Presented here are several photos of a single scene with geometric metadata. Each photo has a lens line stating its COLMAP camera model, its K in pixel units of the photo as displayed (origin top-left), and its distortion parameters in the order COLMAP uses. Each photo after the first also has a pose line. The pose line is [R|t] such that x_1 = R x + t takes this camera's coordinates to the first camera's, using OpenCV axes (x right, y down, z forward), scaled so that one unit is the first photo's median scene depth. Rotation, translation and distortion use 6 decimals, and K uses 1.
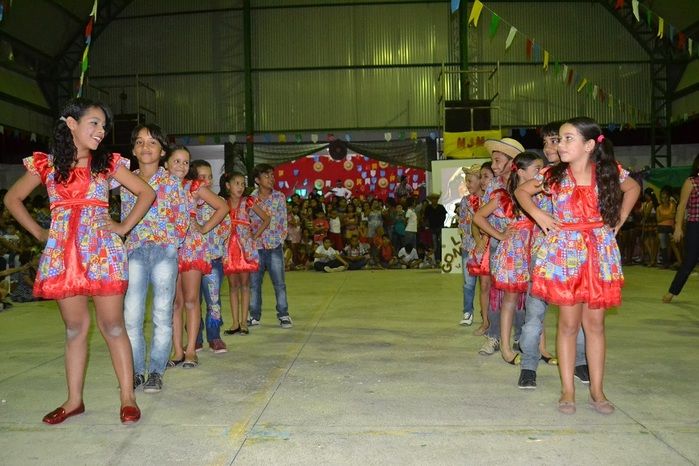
lens RADIAL K [[644.9, 0, 357.2], [0, 644.9, 238.4], [0, 0, 1]] dist [-0.062027, 0.000000]
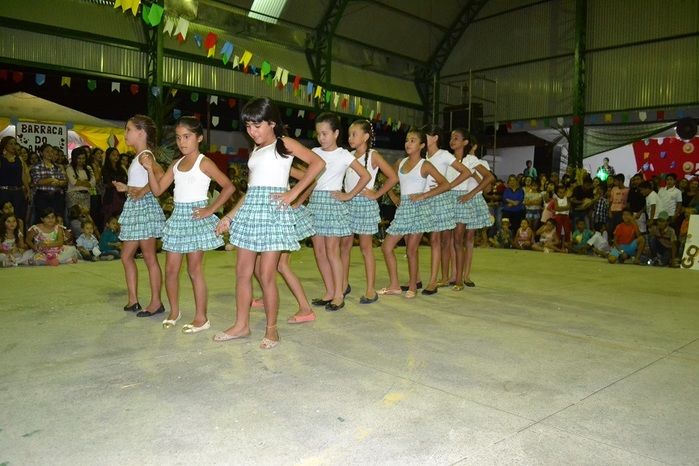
lens RADIAL K [[567.2, 0, 353.8], [0, 567.2, 237.7], [0, 0, 1]] dist [-0.069119, 0.004557]
pose [[0.712603, 0.080182, -0.696971, 0.209815], [-0.056615, 0.996780, 0.056787, -0.001109], [0.699280, -0.001007, 0.714847, 0.125314]]
